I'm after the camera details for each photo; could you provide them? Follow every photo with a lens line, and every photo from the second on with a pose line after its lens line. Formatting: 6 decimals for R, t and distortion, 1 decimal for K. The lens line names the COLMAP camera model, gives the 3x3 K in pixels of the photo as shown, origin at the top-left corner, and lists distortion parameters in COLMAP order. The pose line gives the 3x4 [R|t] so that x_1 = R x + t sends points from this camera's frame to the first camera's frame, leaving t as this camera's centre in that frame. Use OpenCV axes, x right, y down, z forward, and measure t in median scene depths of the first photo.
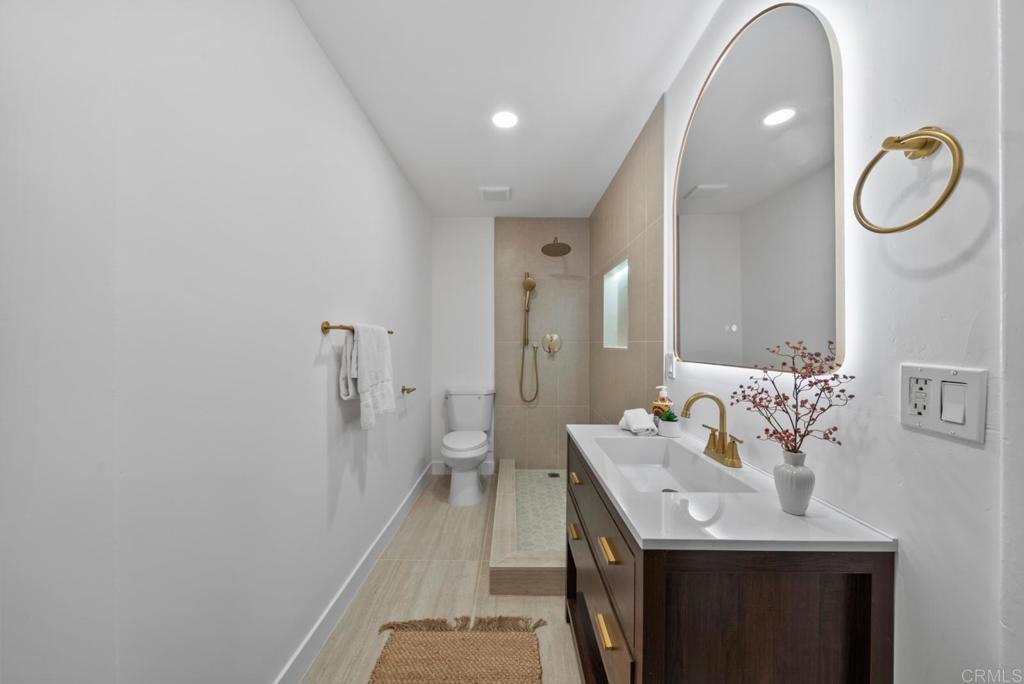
lens RADIAL K [[352.5, 0, 511.3], [0, 352.5, 346.0], [0, 0, 1]] dist [-0.001946, -0.000105]
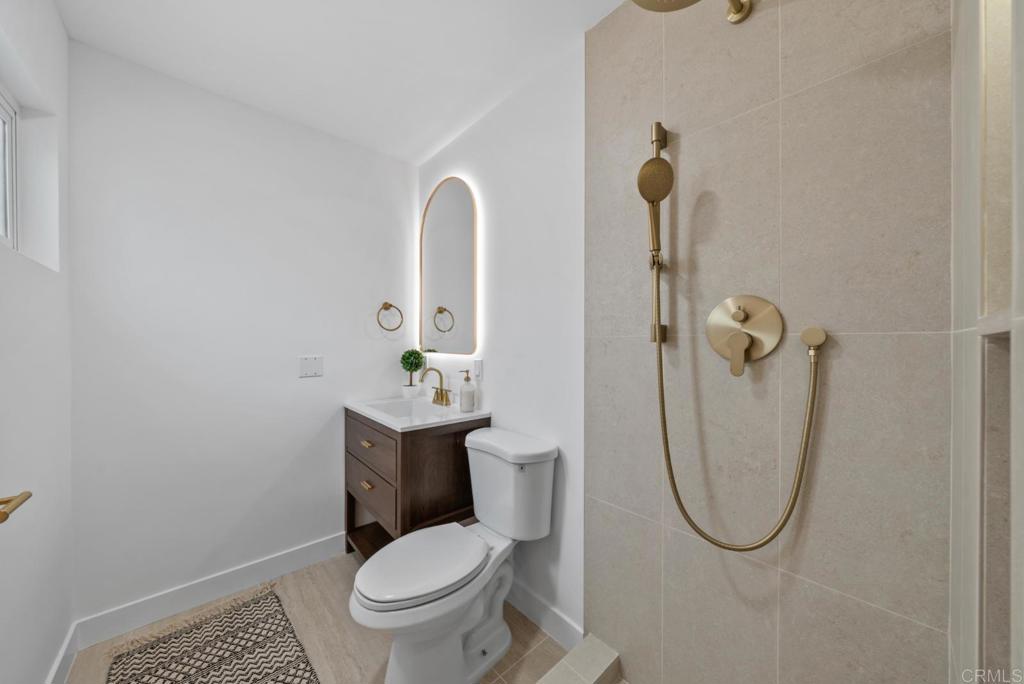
lens RADIAL K [[353.1, 0, 512.0], [0, 353.1, 342.0], [0, 0, 1]] dist [-0.000606, -0.000071]
pose [[0.741506, -0.011842, 0.670841, -0.273008], [0.010973, 0.999925, 0.005522, -0.005625], [-0.670856, 0.003267, 0.741580, -0.466167]]
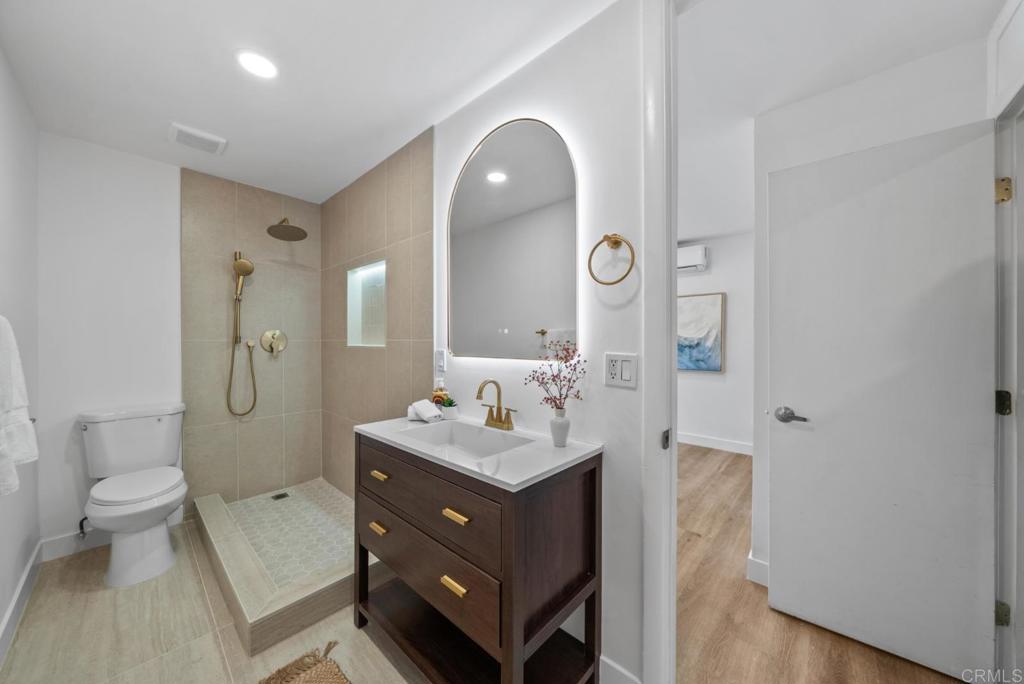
lens RADIAL K [[353.6, 0, 507.8], [0, 353.6, 345.7], [0, 0, 1]] dist [-0.001072, -0.000187]
pose [[0.676147, -0.012160, 0.736666, -0.283813], [0.007174, 0.999925, 0.009921, -0.004843], [-0.736732, -0.001423, 0.676184, 0.036306]]
